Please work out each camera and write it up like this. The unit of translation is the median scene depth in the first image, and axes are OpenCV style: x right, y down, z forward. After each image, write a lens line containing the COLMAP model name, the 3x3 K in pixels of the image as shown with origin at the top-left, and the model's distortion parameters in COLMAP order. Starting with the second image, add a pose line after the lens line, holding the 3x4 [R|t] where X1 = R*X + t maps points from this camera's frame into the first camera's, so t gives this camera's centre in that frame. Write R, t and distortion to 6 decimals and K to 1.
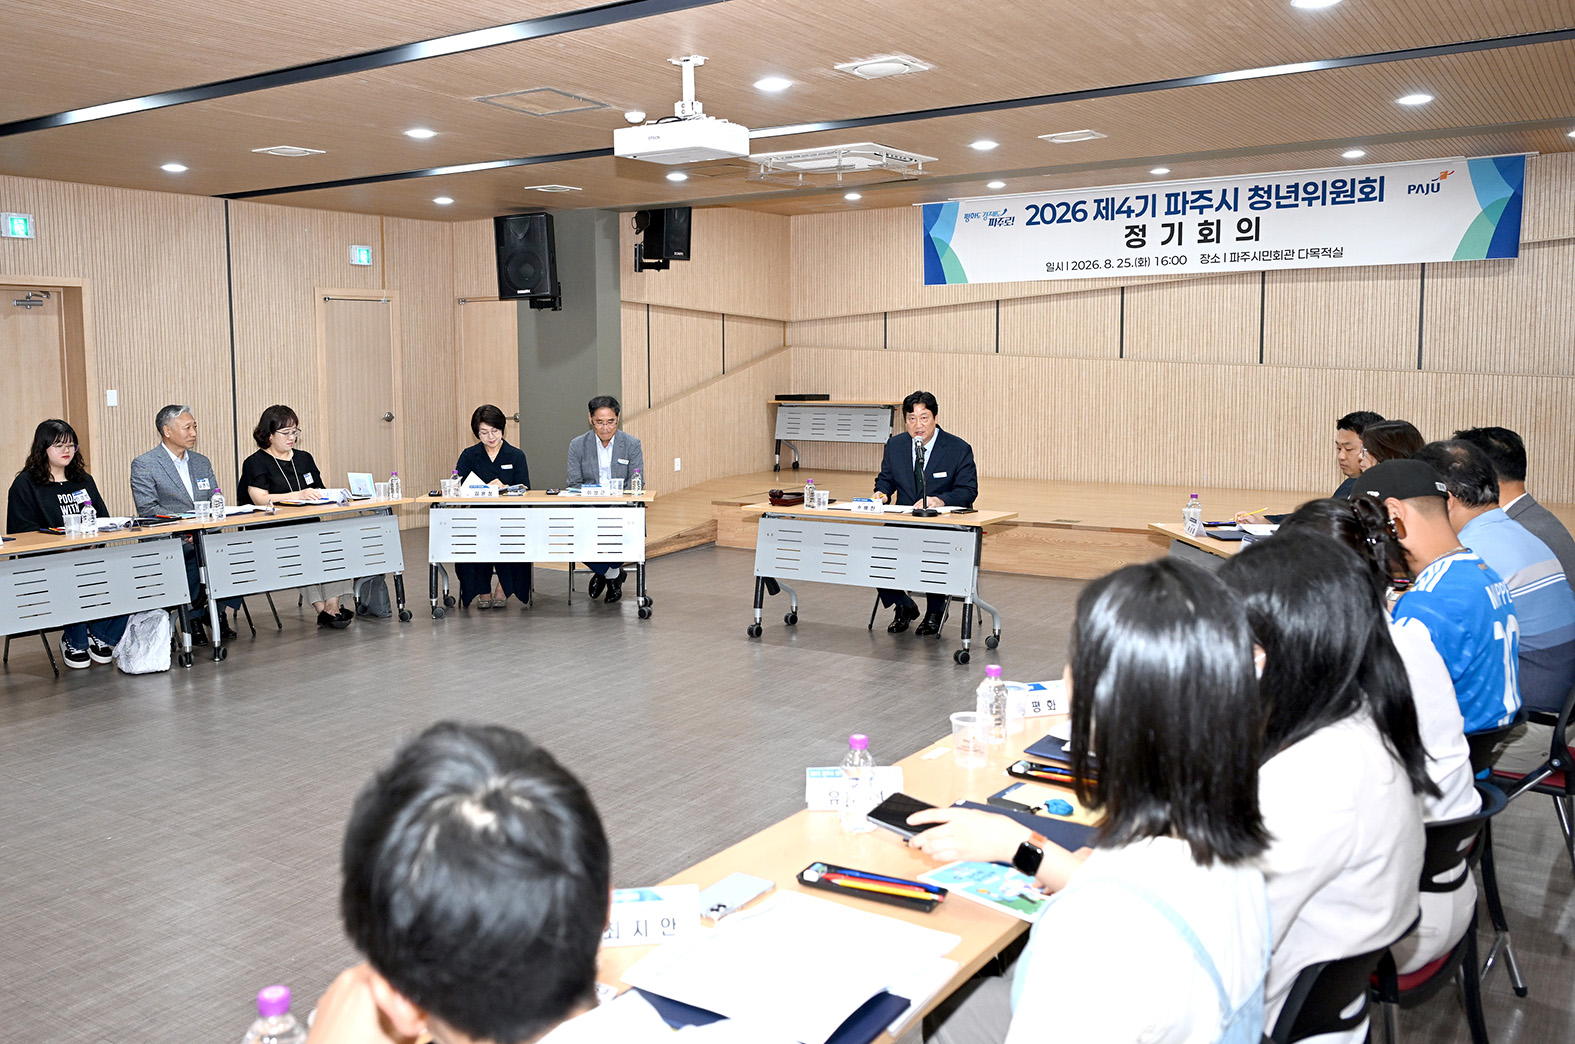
lens RADIAL K [[1337.1, 0, 706.7], [0, 1337.1, 472.2], [0, 0, 1]] dist [0.006208, 0.006534]
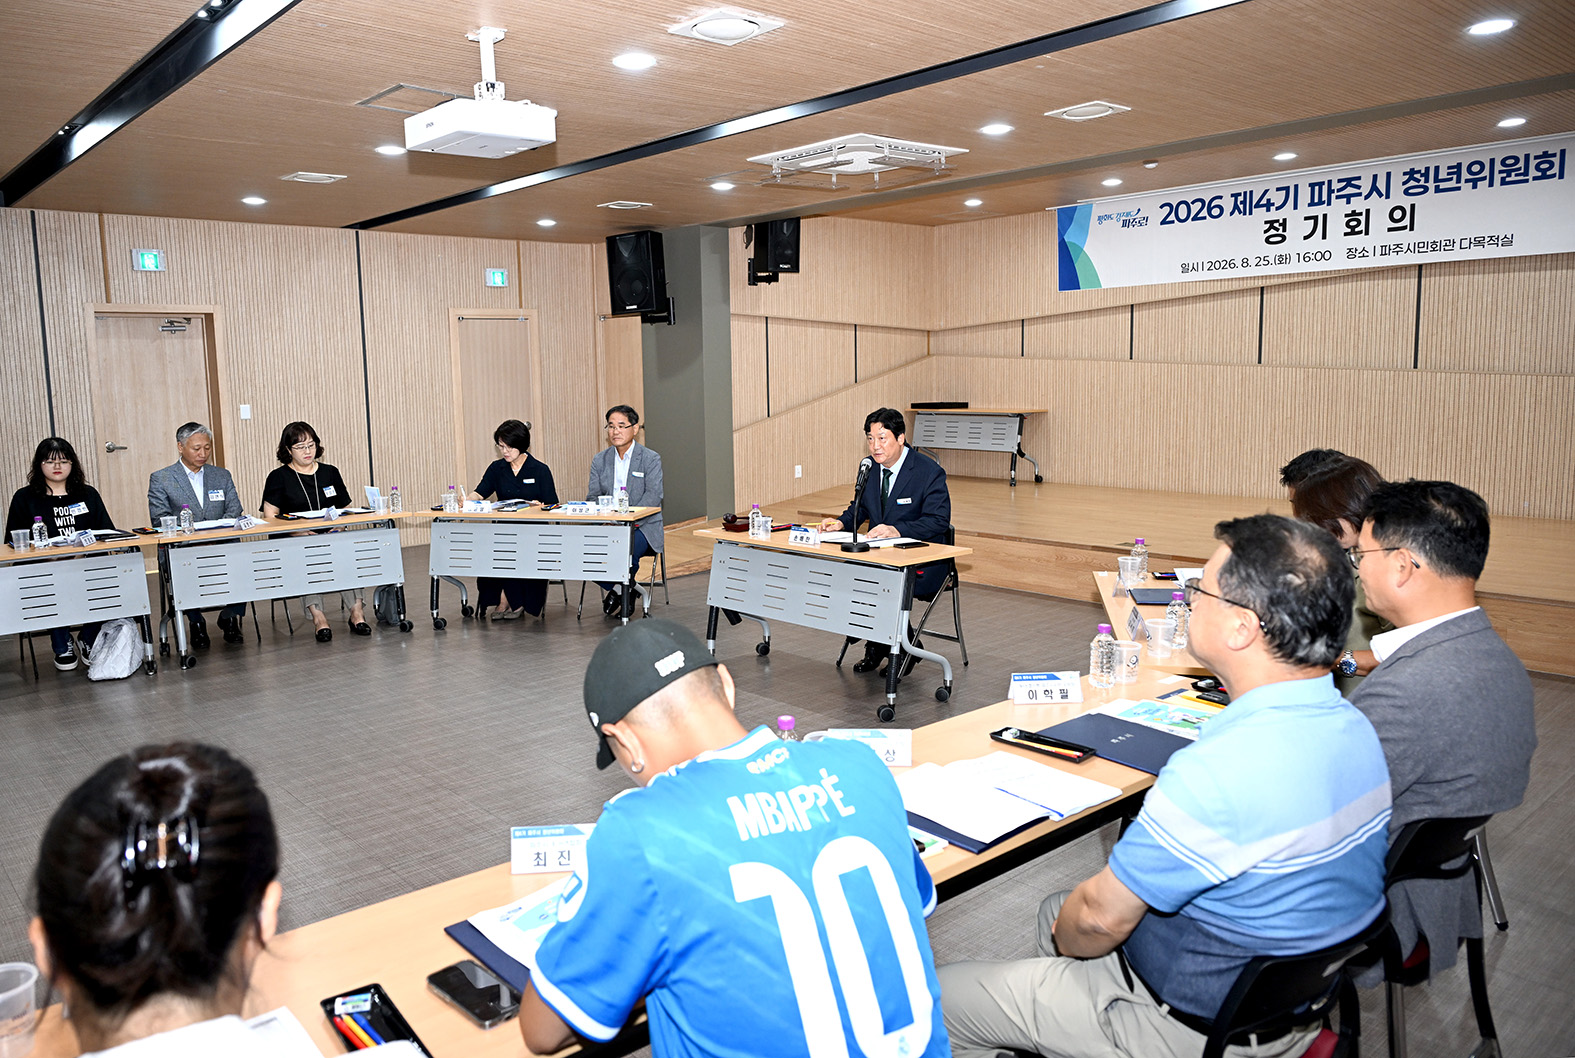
lens RADIAL K [[1130.0, 0, 736.1], [0, 1130.0, 500.4], [0, 0, 1]] dist [-0.002781, -0.006726]
pose [[0.969354, 0.017351, -0.245053, 0.158919], [-0.008916, 0.999330, 0.035487, -0.015484], [0.245505, -0.032215, 0.968860, 0.152504]]
